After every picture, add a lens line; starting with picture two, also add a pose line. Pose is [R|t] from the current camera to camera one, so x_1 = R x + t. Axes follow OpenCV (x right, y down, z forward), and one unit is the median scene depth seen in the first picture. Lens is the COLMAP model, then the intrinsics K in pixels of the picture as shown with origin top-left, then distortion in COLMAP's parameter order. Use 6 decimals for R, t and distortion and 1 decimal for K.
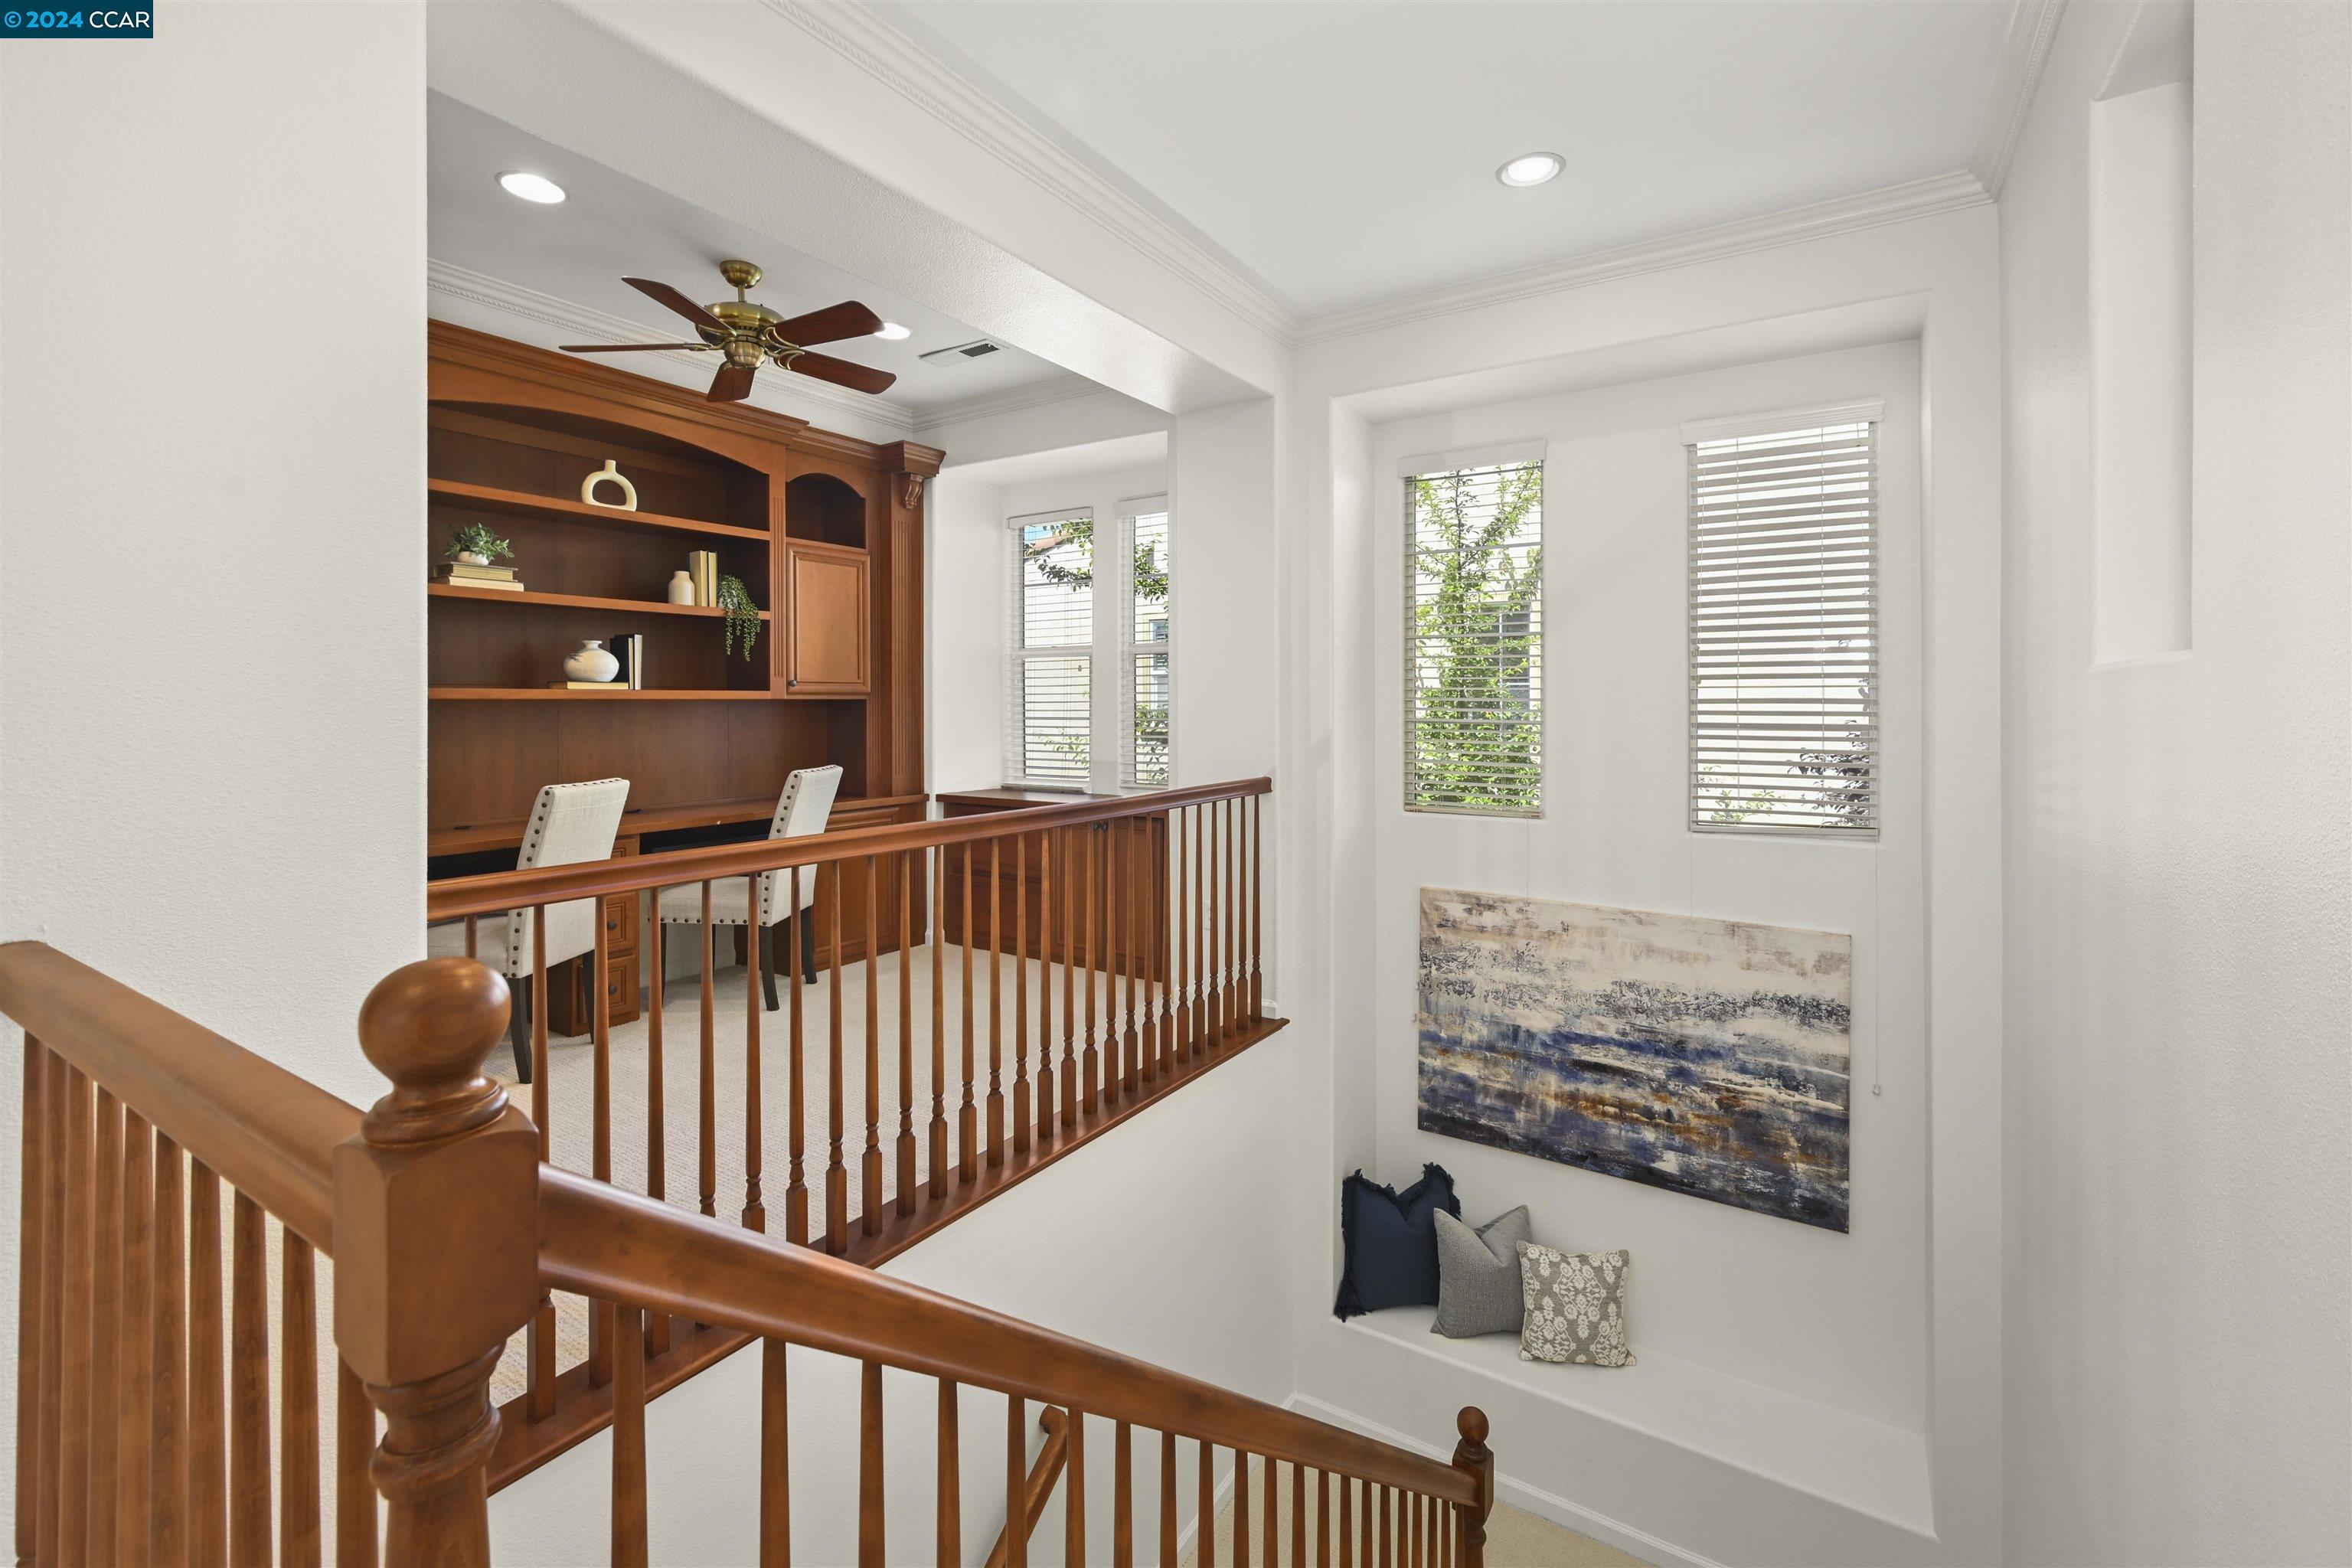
lens RADIAL K [[1014.1, 0, 1174.5], [0, 1014.1, 711.0], [0, 0, 1]] dist [0.000533, 0.000059]
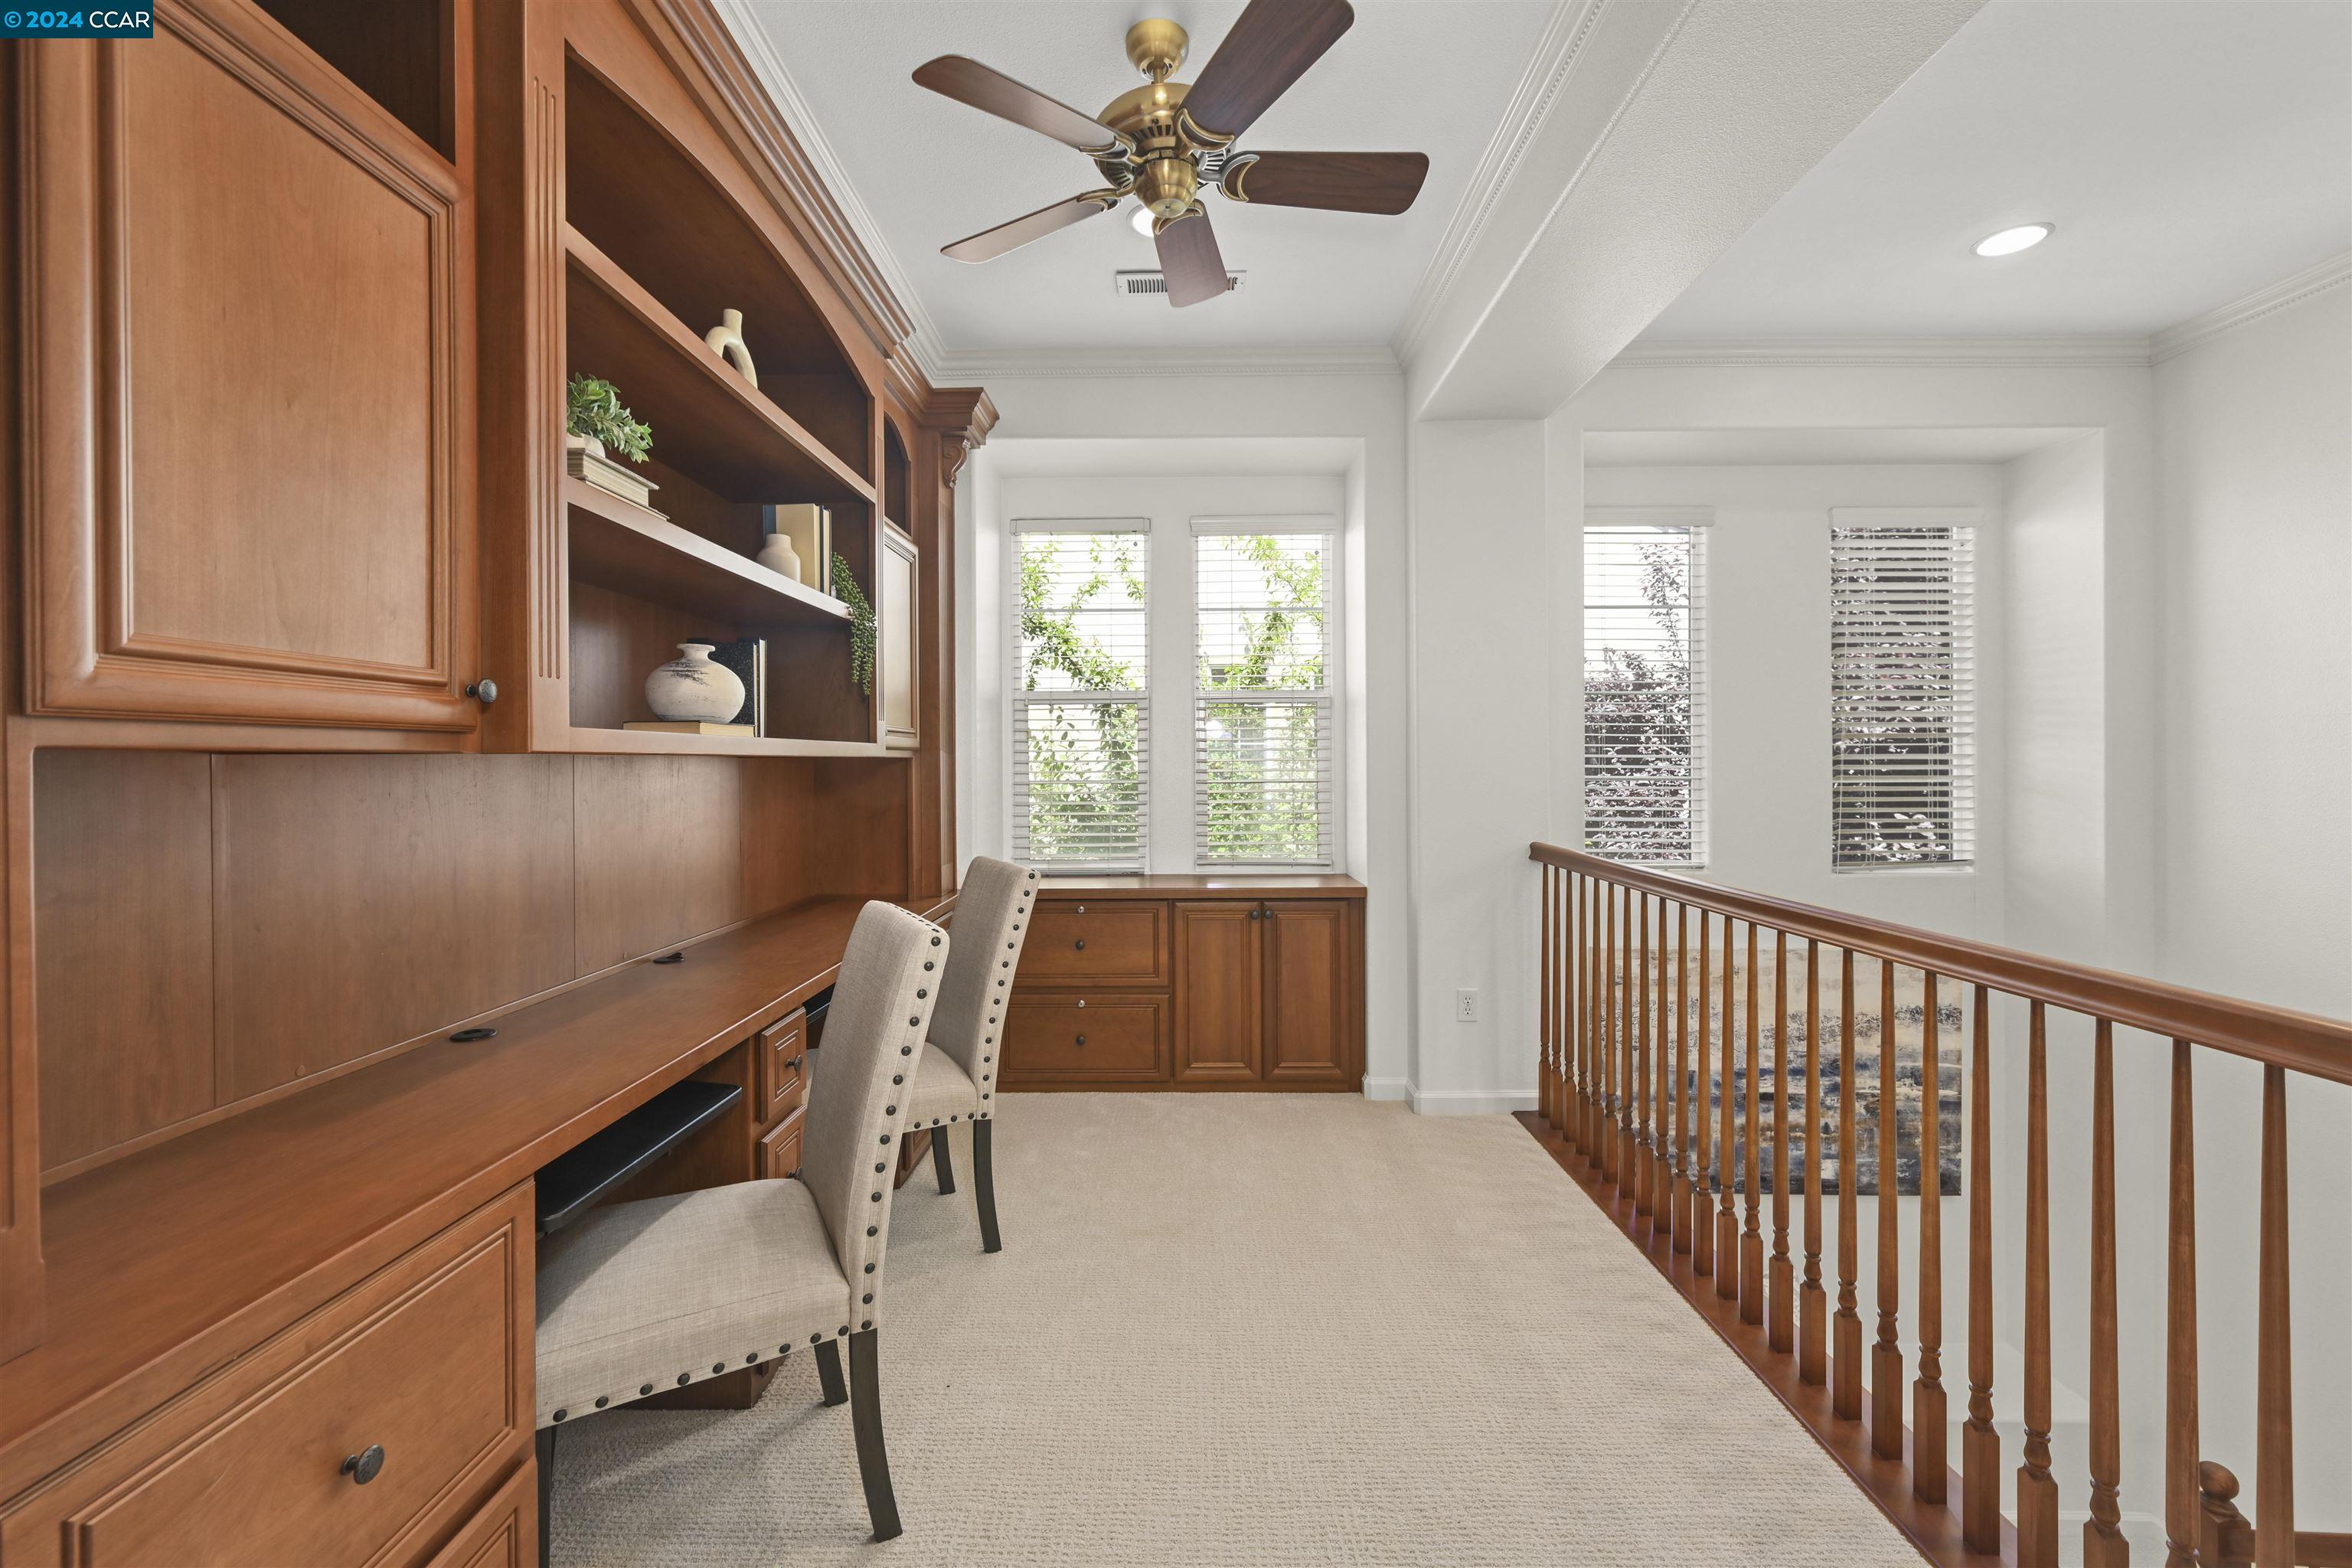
lens RADIAL K [[989.1, 0, 1170.2], [0, 989.1, 777.3], [0, 0, 1]] dist [0.001136, 0.000269]
pose [[0.842542, -0.012576, 0.538484, -0.703094], [0.009243, 0.999918, 0.008890, -0.003515], [-0.538552, -0.002513, 0.842589, 0.472797]]
